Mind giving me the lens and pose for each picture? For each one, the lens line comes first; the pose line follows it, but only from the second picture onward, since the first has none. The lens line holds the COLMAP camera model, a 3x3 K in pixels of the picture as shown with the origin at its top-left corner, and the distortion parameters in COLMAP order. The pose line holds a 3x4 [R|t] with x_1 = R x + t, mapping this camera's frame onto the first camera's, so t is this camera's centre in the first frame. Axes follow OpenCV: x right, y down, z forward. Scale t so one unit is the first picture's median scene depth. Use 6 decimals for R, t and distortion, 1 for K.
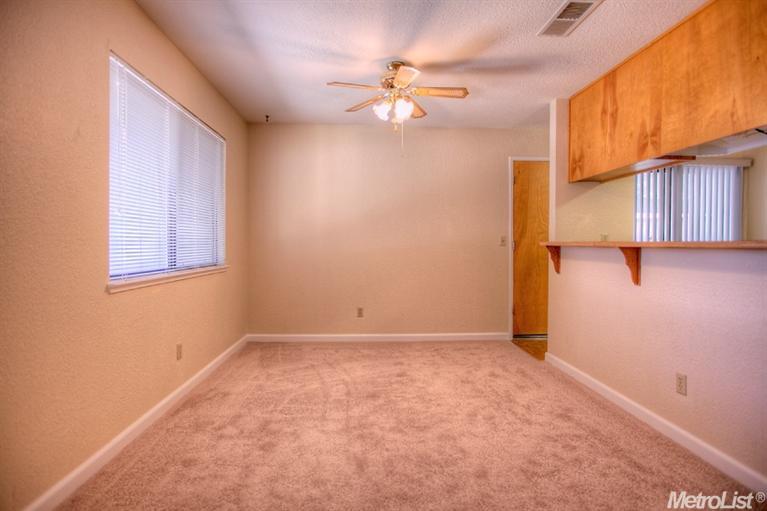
lens RADIAL K [[404.8, 0, 383.5], [0, 404.8, 255.5], [0, 0, 1]] dist [-0.019119, 0.001209]
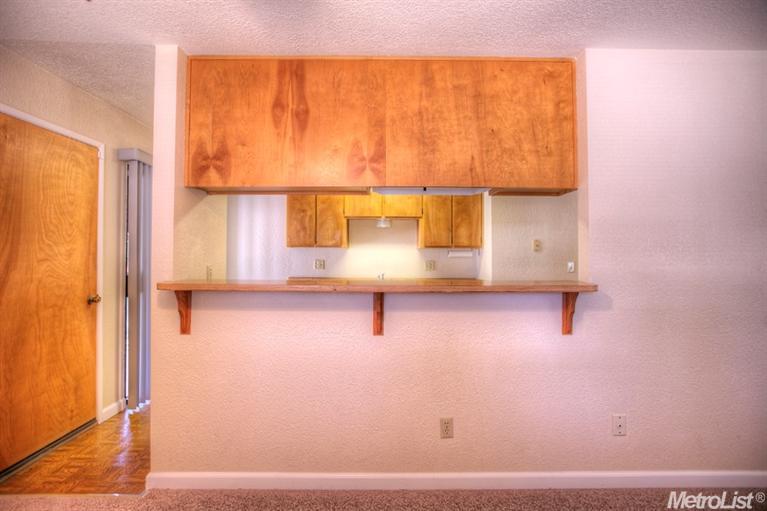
lens RADIAL K [[404.8, 0, 383.5], [0, 404.8, 255.5], [0, 0, 1]] dist [-0.019119, 0.001209]
pose [[0.051521, -0.002264, 0.998669, -0.180705], [0.024431, 0.999701, 0.001006, -0.077004], [-0.998373, 0.024346, 0.051560, 0.774760]]
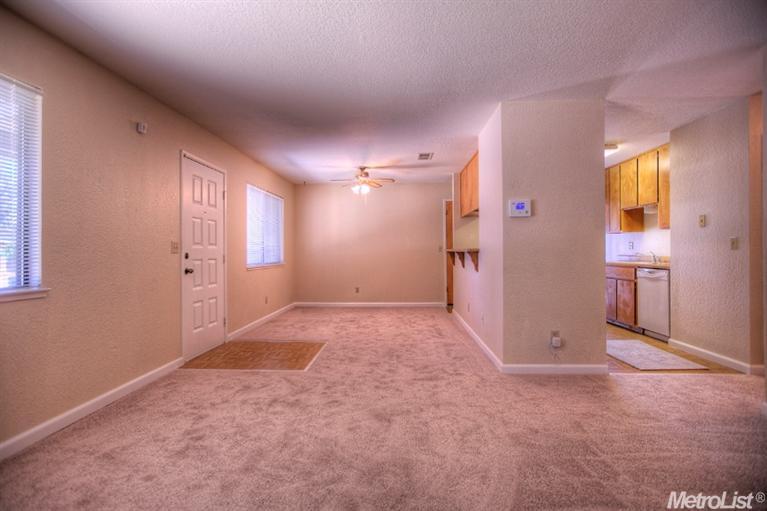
lens RADIAL K [[404.8, 0, 383.5], [0, 404.8, 255.5], [0, 0, 1]] dist [-0.019119, 0.001209]
pose [[0.995339, -0.010125, -0.095906, 0.329160], [0.008697, 0.999845, -0.015296, 0.026591], [0.096046, 0.014391, 0.995273, -1.074971]]
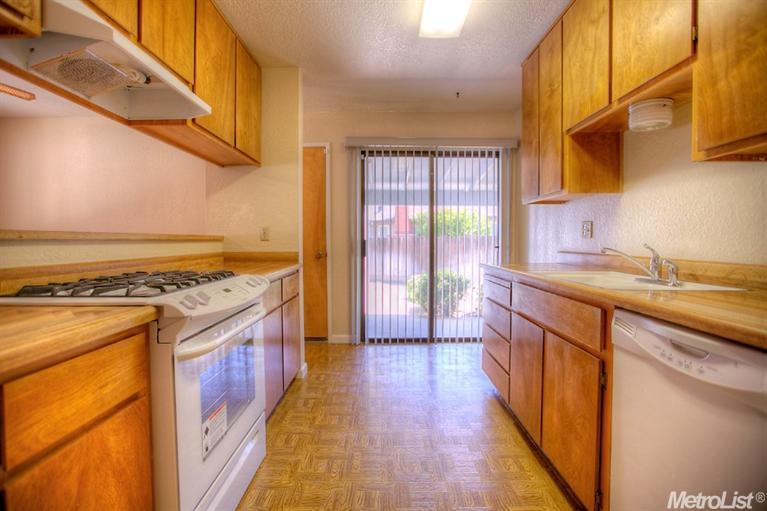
lens RADIAL K [[363.2, 0, 383.5], [0, 363.2, 255.5], [0, 0, 1]] dist [-0.027446, 0.000295]
pose [[0.998371, -0.006485, -0.056690, 0.999009], [0.007254, 0.999884, 0.013360, -0.002831], [0.056597, -0.013749, 0.998302, 0.299032]]
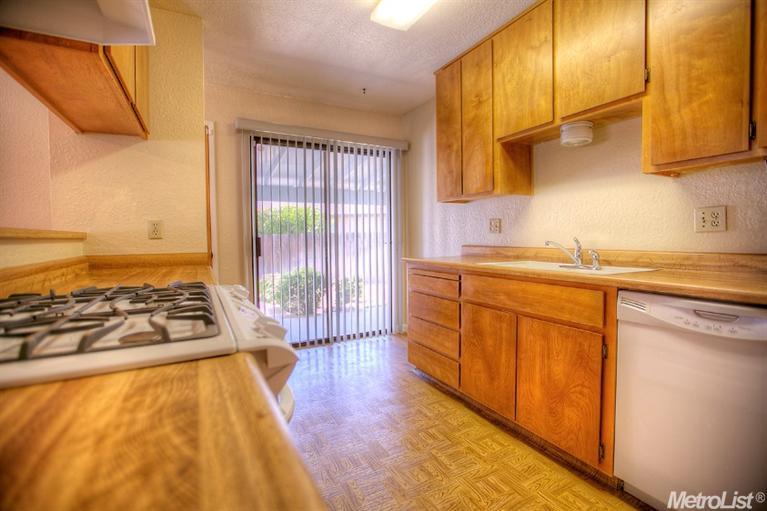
lens RADIAL K [[348.6, 0, 383.5], [0, 348.6, 255.5], [0, 0, 1]] dist [-0.035311, 0.000719]
pose [[0.906254, -0.039050, 0.420926, 0.765685], [0.028778, 0.999113, 0.030730, -0.006289], [-0.421753, -0.015736, 0.906574, 0.424251]]
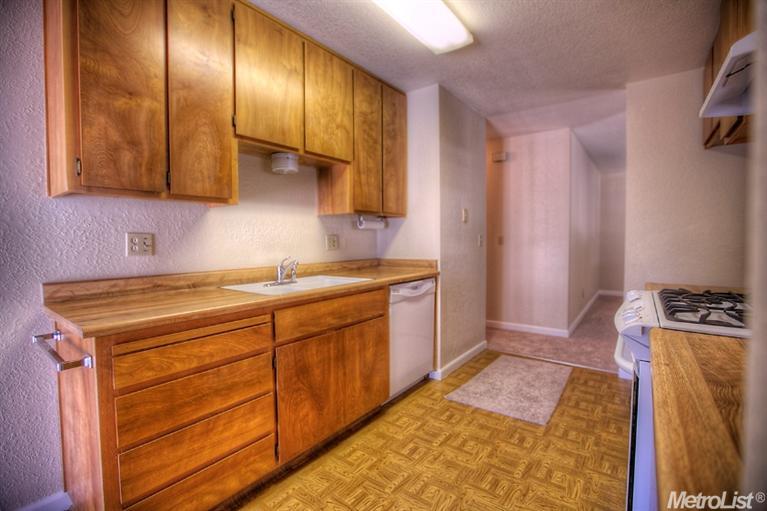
lens RADIAL K [[348.6, 0, 383.5], [0, 348.6, 255.5], [0, 0, 1]] dist [-0.035311, 0.000719]
pose [[-0.759182, -0.034938, 0.649940, 0.744204], [0.018520, 0.996994, 0.075227, -0.061943], [-0.650615, 0.069148, -0.756253, 1.274650]]
